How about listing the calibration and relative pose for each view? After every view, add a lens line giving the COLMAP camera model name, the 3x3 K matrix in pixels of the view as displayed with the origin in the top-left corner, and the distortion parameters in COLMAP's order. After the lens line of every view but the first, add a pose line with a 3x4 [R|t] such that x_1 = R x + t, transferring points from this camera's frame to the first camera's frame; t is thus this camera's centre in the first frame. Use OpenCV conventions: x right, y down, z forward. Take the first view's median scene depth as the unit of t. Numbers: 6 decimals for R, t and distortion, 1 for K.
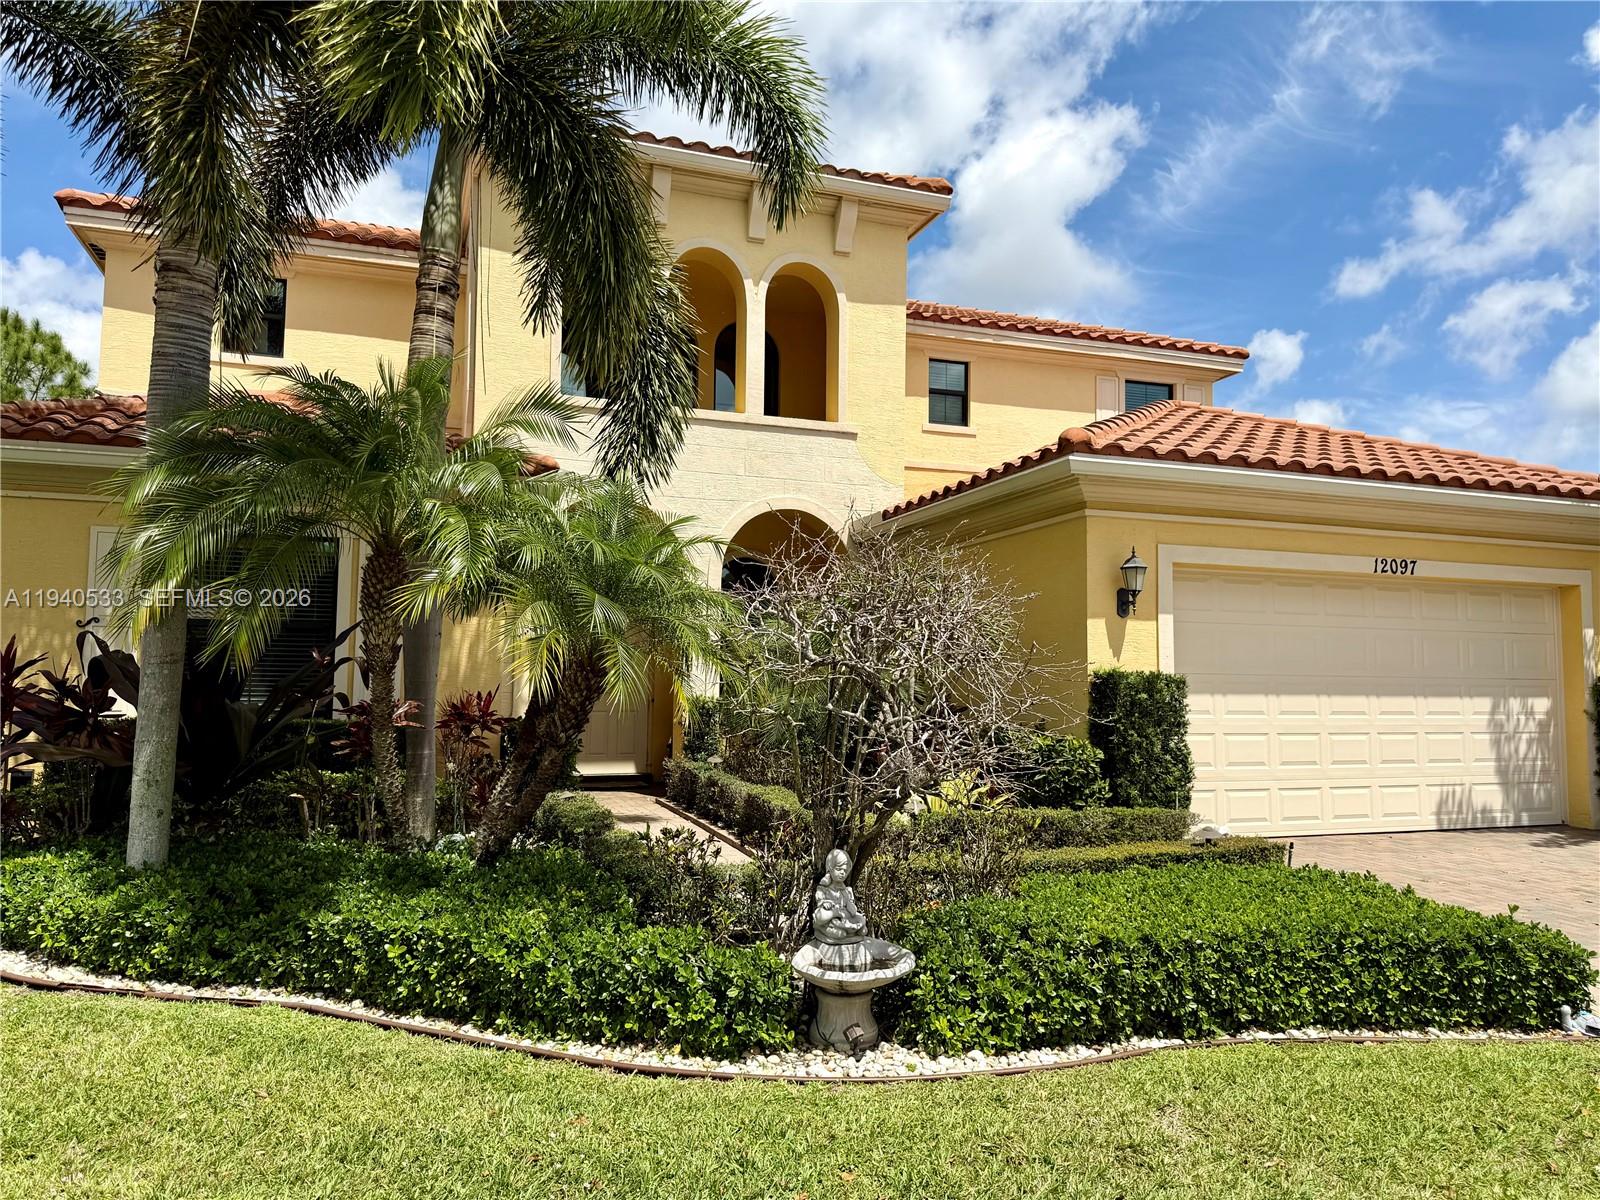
lens RADIAL K [[1120.4, 0, 800.0], [0, 1120.4, 600.0], [0, 0, 1]] dist [0.025893, -0.030600]
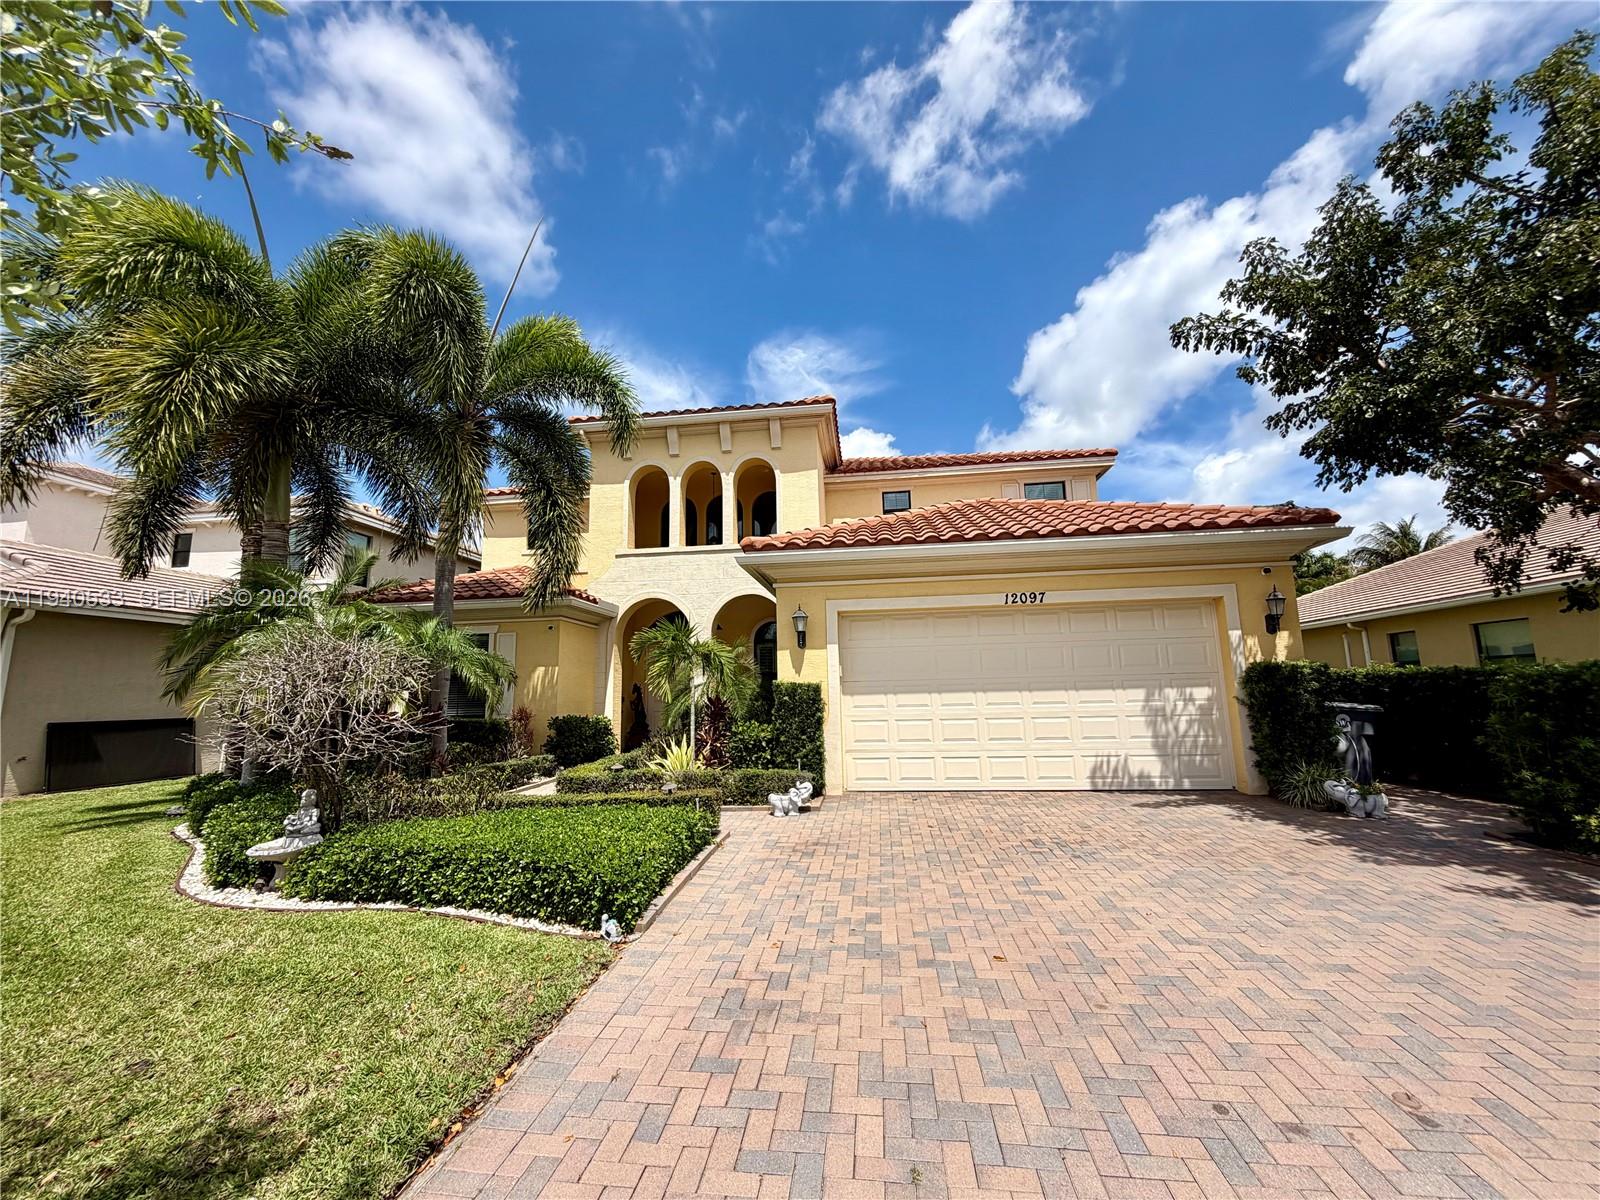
lens RADIAL K [[633.5, 0, 800.0], [0, 633.5, 600.0], [0, 0, 1]] dist [0.012216, 0.000399]
pose [[0.896920, -0.096252, -0.431589, 1.149518], [0.066932, 0.994328, -0.082657, 0.036030], [0.437097, 0.045249, 0.898275, 0.304665]]
